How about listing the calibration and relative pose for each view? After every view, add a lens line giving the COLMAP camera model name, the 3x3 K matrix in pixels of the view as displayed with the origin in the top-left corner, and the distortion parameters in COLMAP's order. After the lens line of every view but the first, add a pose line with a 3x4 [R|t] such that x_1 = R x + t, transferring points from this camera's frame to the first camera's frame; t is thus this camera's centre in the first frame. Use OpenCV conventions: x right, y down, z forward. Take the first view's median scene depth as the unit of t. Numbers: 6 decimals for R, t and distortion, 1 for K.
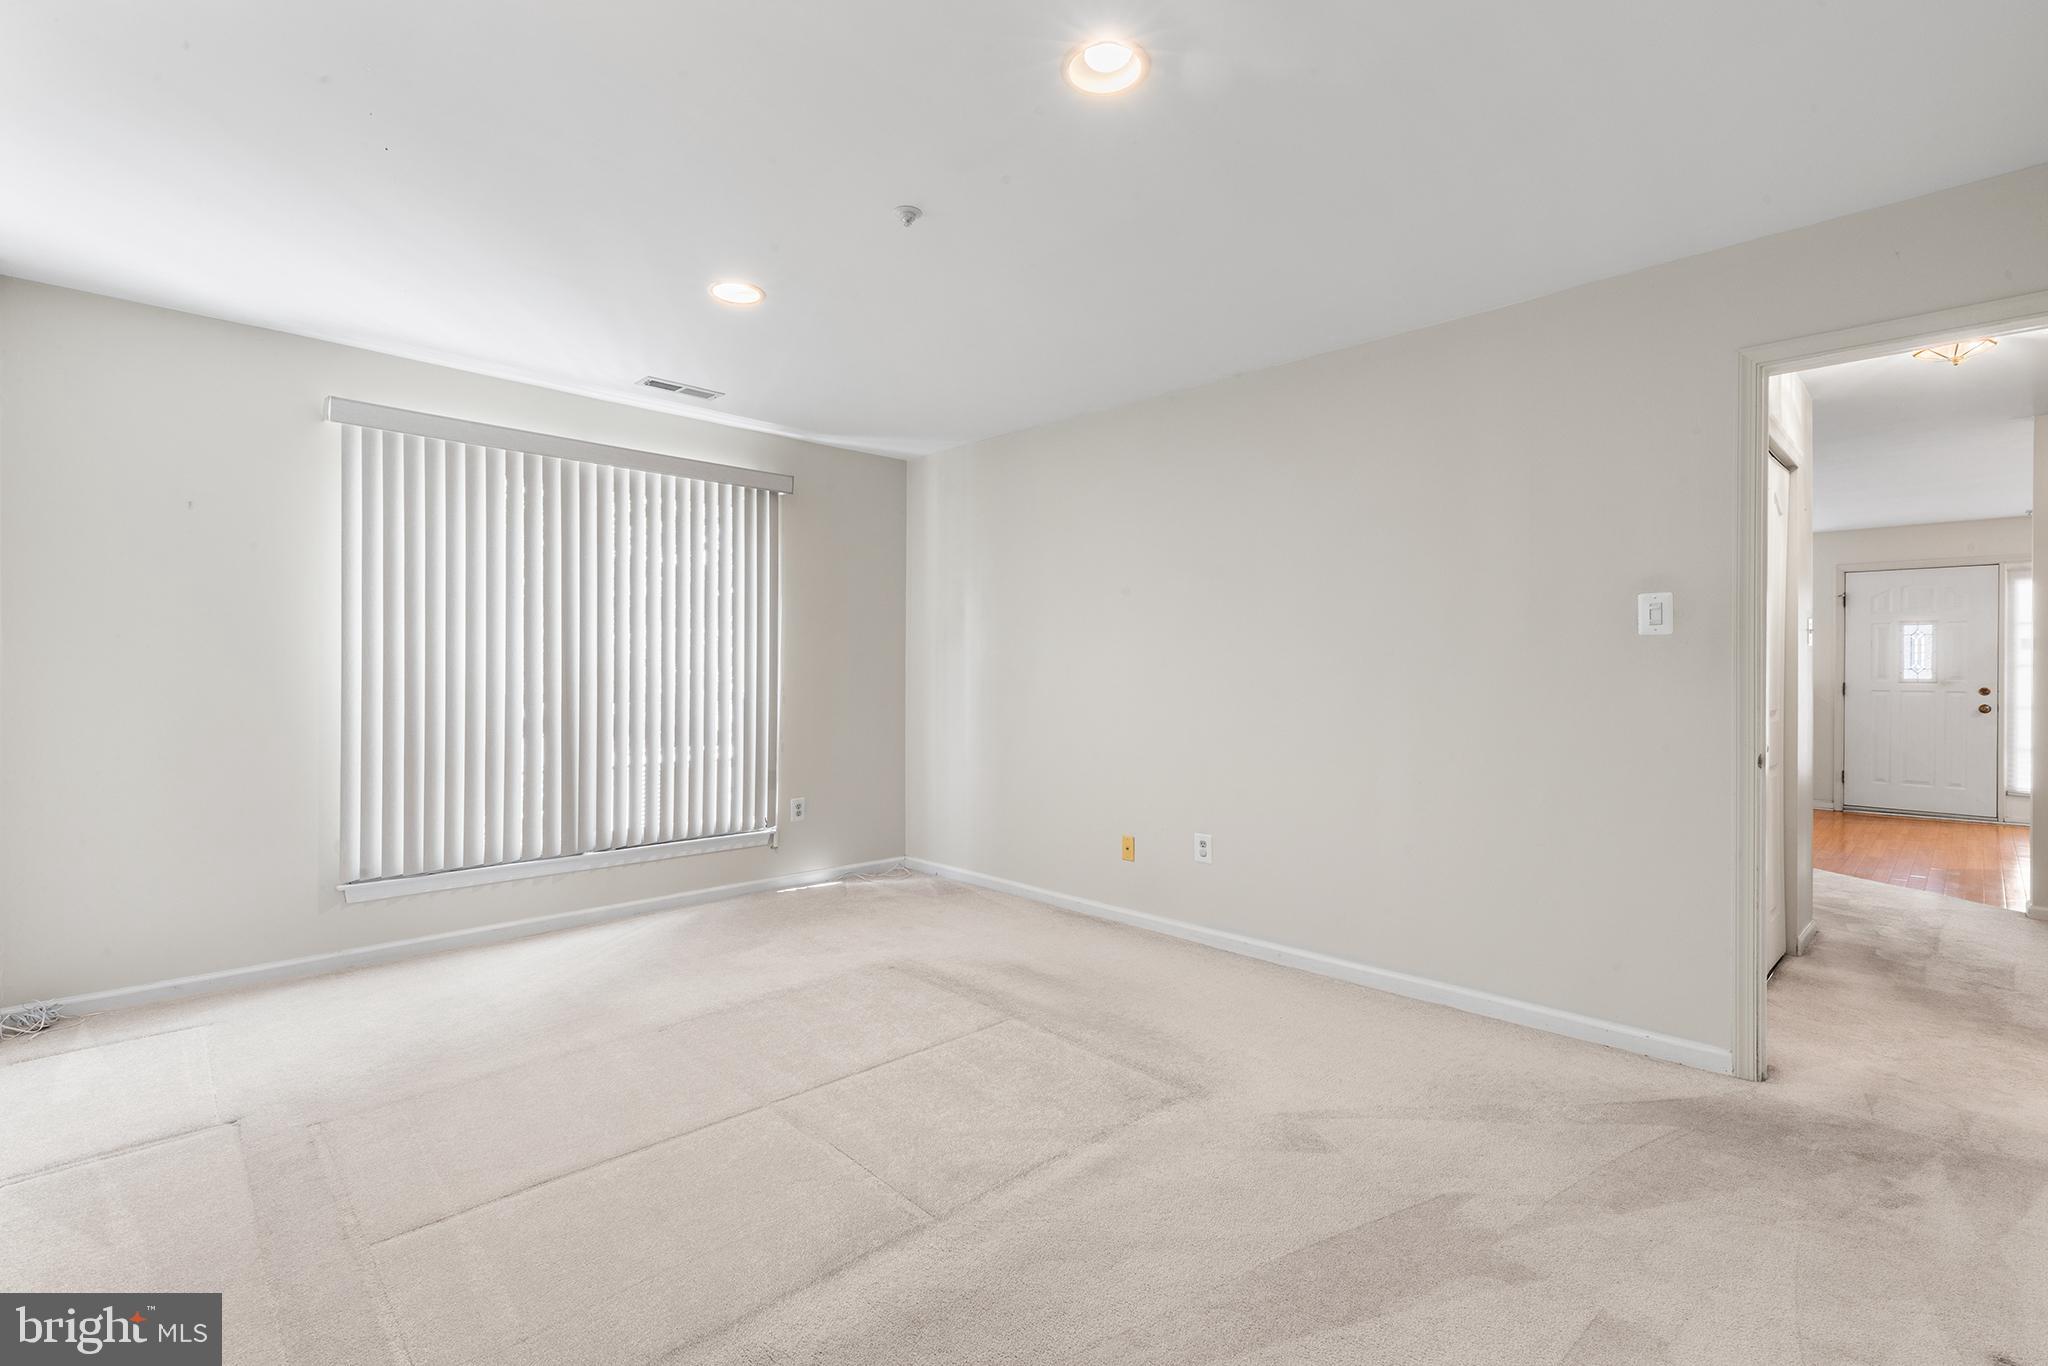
lens RADIAL K [[925.0, 0, 1012.1], [0, 925.0, 672.6], [0, 0, 1]] dist [0.002431, -0.000020]
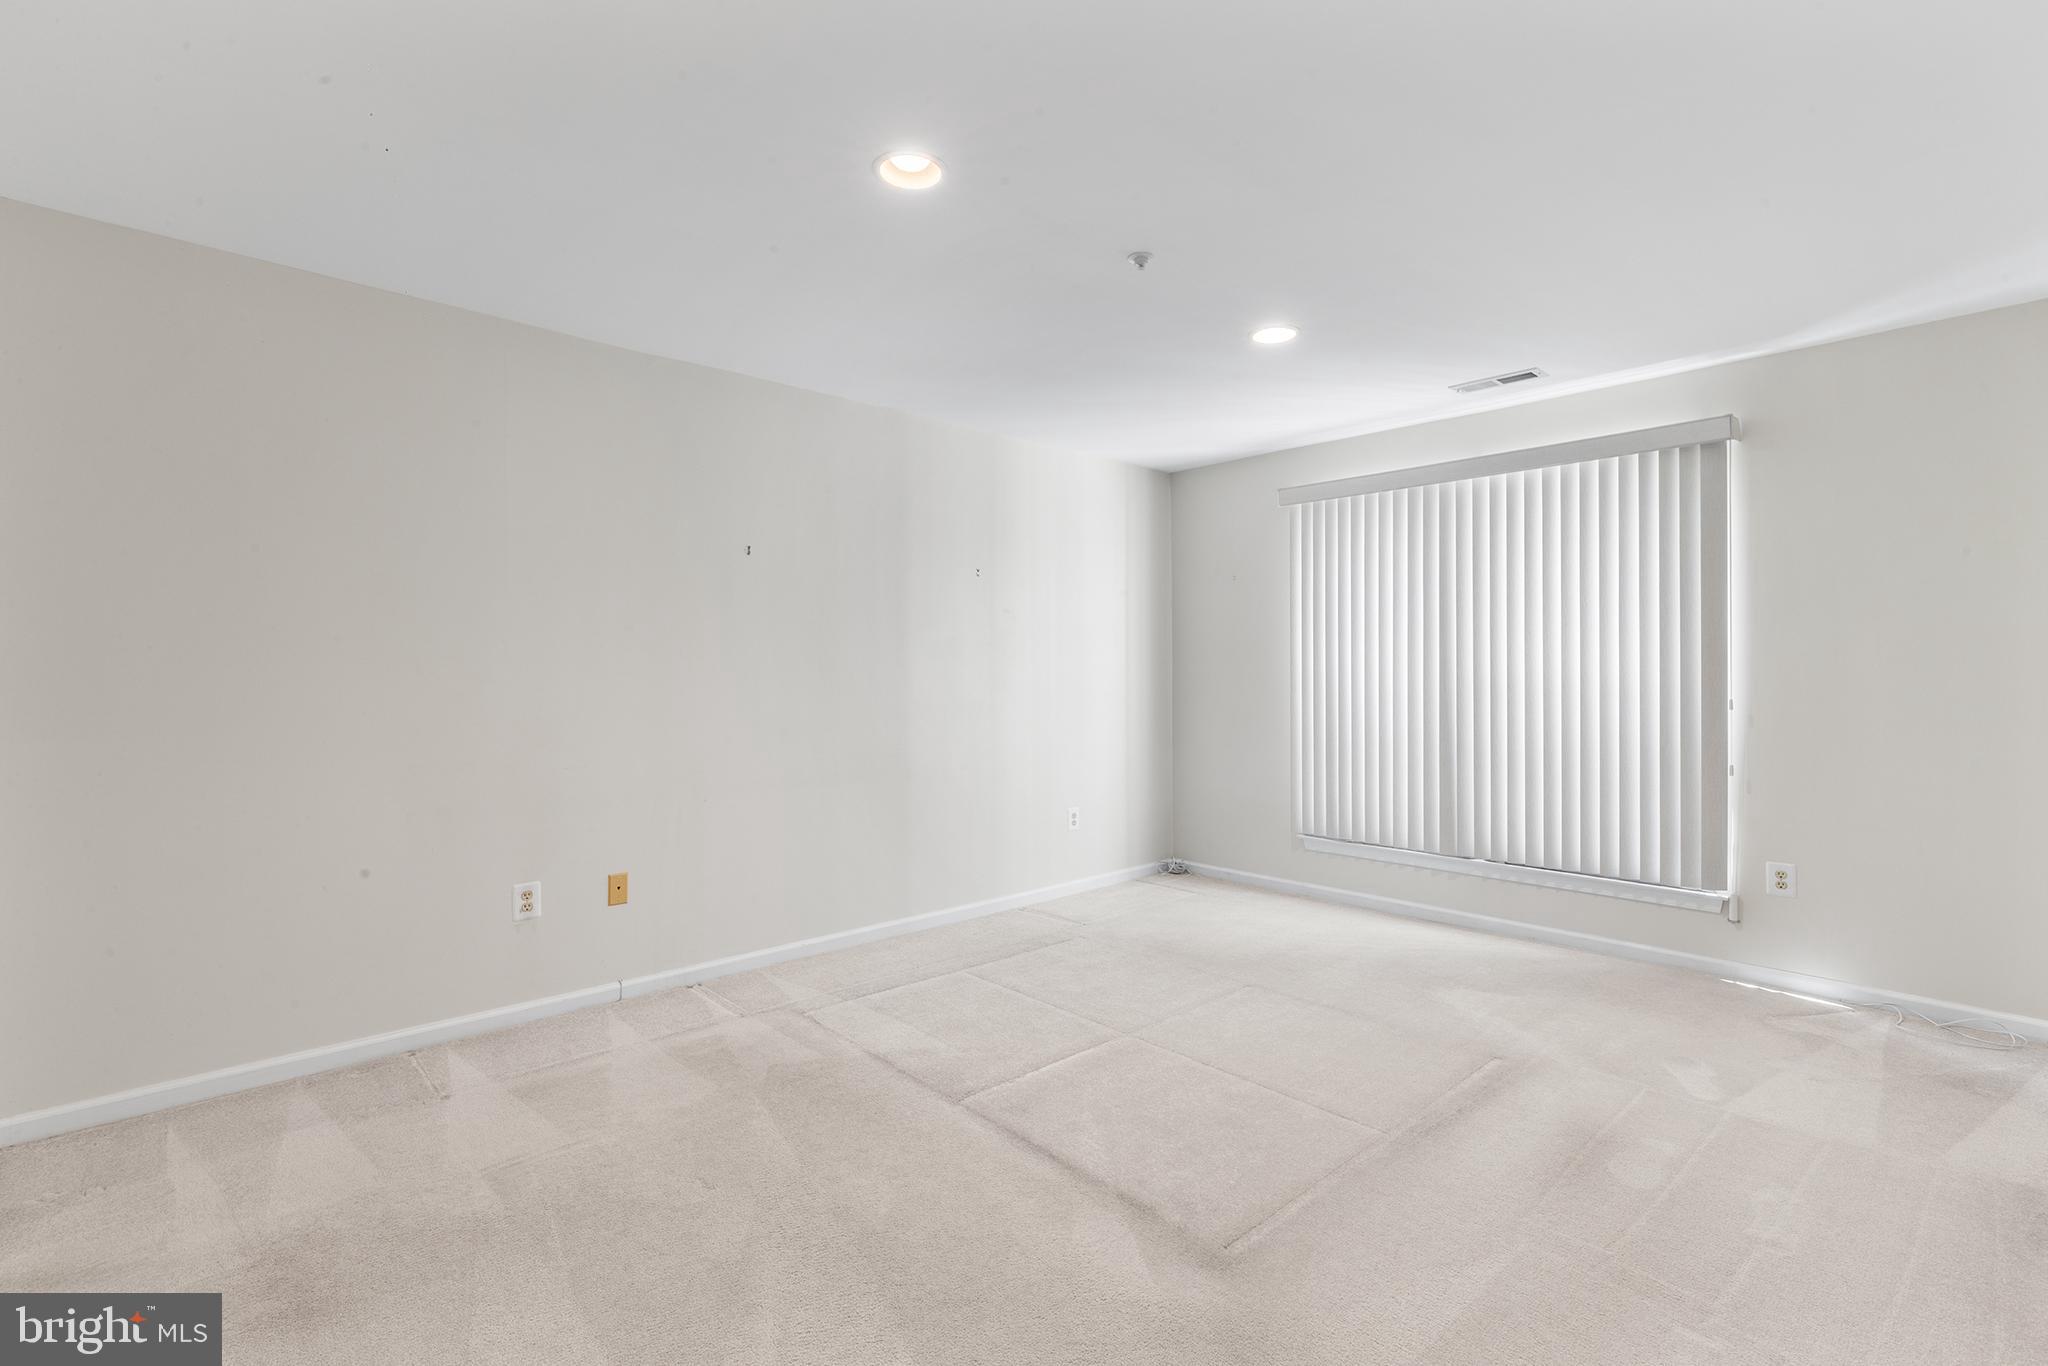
lens RADIAL K [[925.0, 0, 1029.3], [0, 925.0, 674.4], [0, 0, 1]] dist [0.002431, -0.000020]
pose [[-0.031920, -0.005837, -0.999473, 0.572279], [0.001312, 0.999982, -0.005882, -0.003914], [0.999490, -0.001499, -0.031912, 0.532179]]
